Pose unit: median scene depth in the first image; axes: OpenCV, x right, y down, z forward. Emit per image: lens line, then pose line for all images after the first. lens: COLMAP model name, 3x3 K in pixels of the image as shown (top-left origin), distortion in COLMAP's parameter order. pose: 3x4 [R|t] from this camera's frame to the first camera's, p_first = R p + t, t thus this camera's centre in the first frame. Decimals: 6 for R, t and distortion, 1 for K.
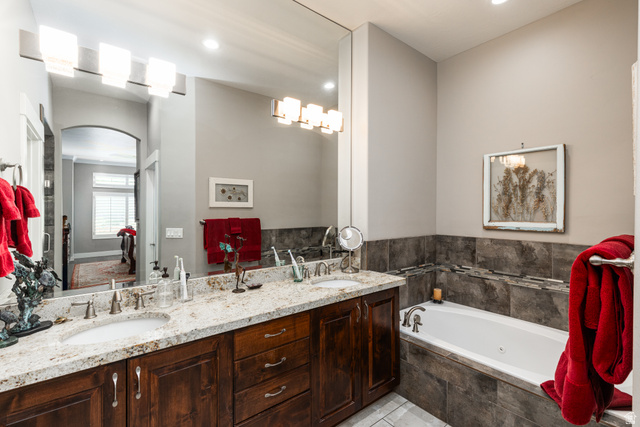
lens RADIAL K [[292.5, 0, 320.3], [0, 292.5, 211.9], [0, 0, 1]] dist [0.005820, 0.000504]
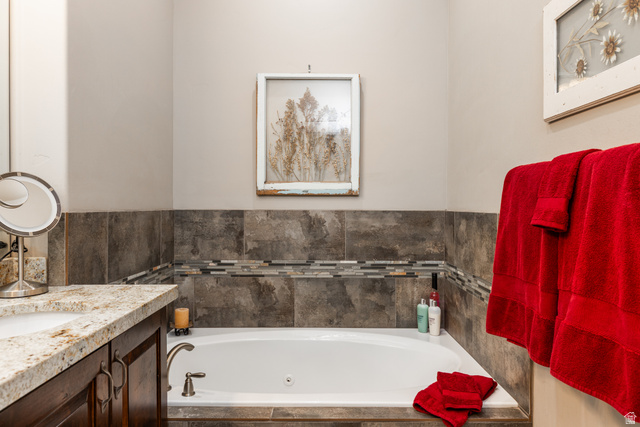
lens RADIAL K [[453.4, 0, 319.7], [0, 453.4, 212.9], [0, 0, 1]] dist [0.006306, 0.001169]
pose [[0.621494, -0.010409, 0.783350, -0.110842], [0.002143, 0.999931, 0.011587, 0.091272], [-0.783416, -0.005522, 0.621473, 0.330473]]
